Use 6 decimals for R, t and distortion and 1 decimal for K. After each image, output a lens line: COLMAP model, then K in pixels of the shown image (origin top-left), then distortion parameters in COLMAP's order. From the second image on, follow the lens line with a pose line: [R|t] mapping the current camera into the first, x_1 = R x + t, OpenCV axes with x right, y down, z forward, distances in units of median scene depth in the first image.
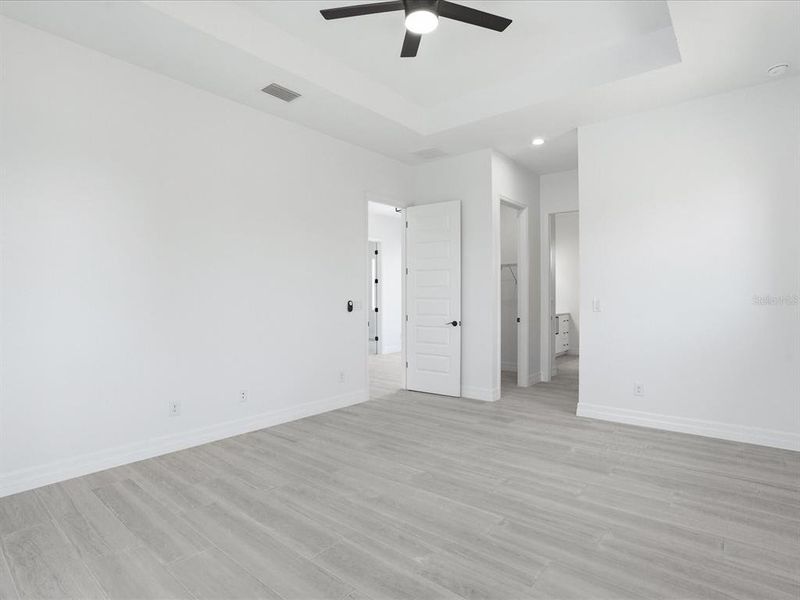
lens RADIAL K [[422.9, 0, 403.5], [0, 422.9, 295.8], [0, 0, 1]] dist [-0.068852, 0.028712]
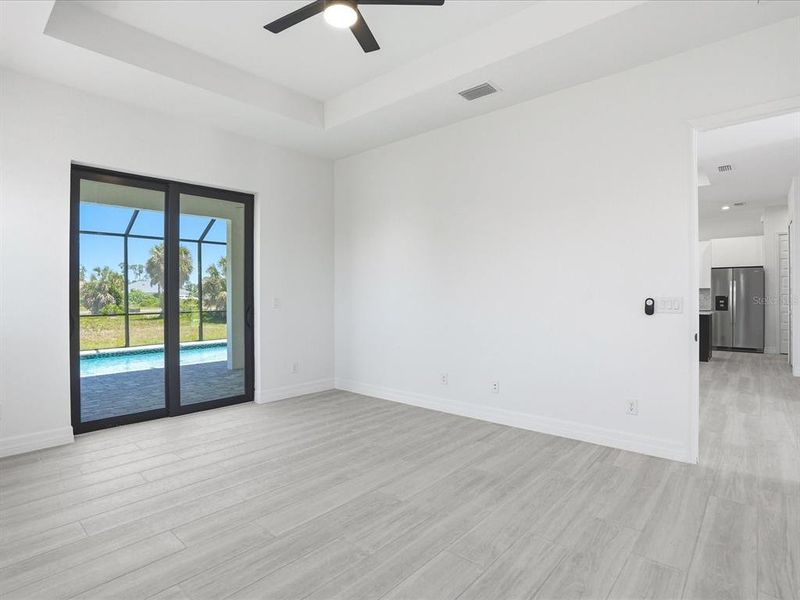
lens RADIAL K [[422.9, 0, 403.5], [0, 422.9, 295.8], [0, 0, 1]] dist [-0.068852, 0.028712]
pose [[-0.015658, 0.010020, -0.999827, 0.990828], [0.017553, 0.999798, 0.009745, -0.009566], [0.999723, -0.017397, -0.015830, 1.118966]]
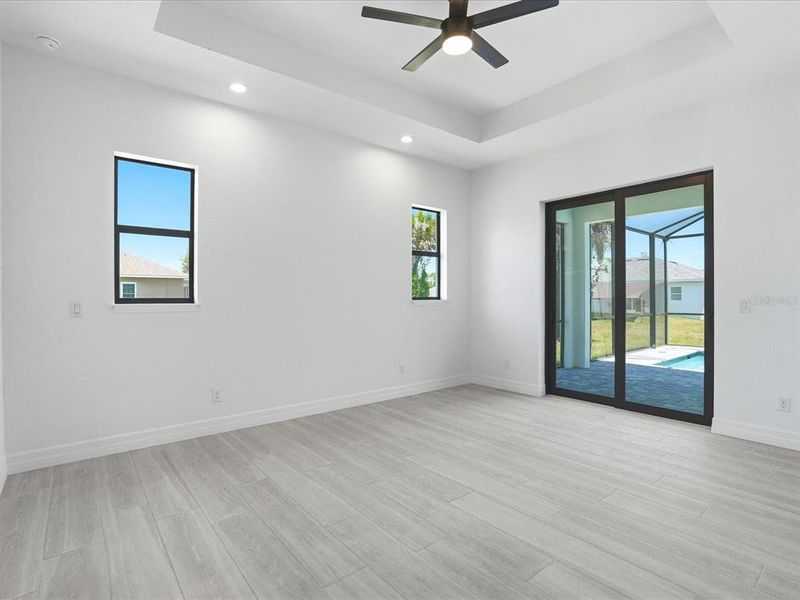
lens RADIAL K [[422.9, 0, 403.5], [0, 422.9, 295.8], [0, 0, 1]] dist [-0.068852, 0.028712]
pose [[-0.982293, 0.005144, 0.187280, -0.017811], [0.002539, 0.999897, -0.014146, 0.013366], [-0.187333, -0.013420, -0.982205, 2.031505]]
